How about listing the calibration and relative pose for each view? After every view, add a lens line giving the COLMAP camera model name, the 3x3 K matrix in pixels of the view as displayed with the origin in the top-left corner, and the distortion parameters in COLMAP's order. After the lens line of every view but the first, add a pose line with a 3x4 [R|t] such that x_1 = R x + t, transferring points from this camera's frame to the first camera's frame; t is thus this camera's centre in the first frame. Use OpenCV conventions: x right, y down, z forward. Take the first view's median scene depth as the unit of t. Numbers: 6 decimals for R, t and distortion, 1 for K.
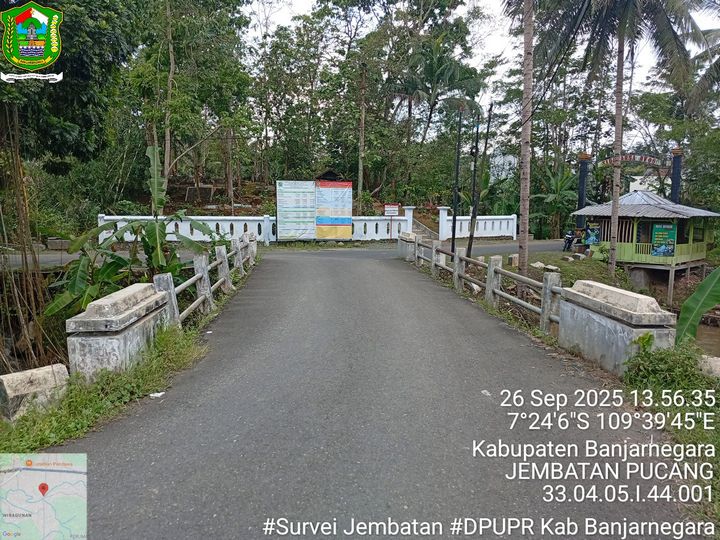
lens RADIAL K [[567.9, 0, 352.4], [0, 567.9, 270.7], [0, 0, 1]] dist [0.021141, -0.076944]
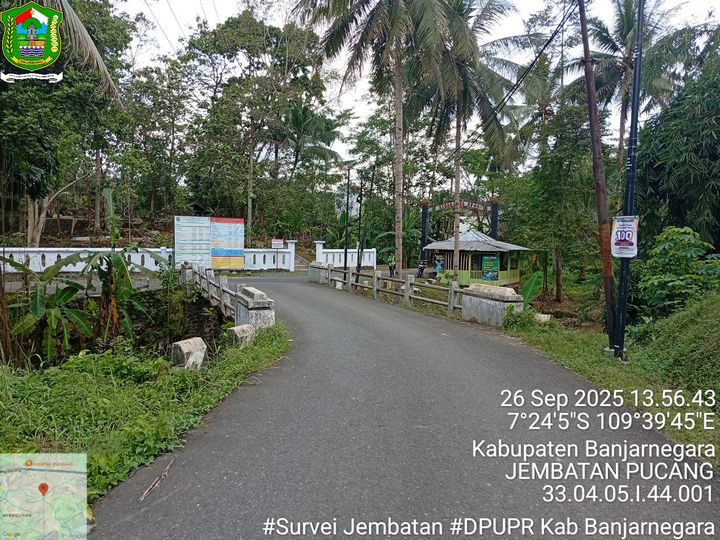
lens RADIAL K [[567.9, 0, 361.9], [0, 567.9, 272.1], [0, 0, 1]] dist [0.021141, -0.076944]
pose [[0.955017, -0.005823, 0.296493, -0.109347], [0.022365, 0.998374, -0.052431, 0.015221], [-0.295705, 0.056703, 0.953595, -0.147019]]
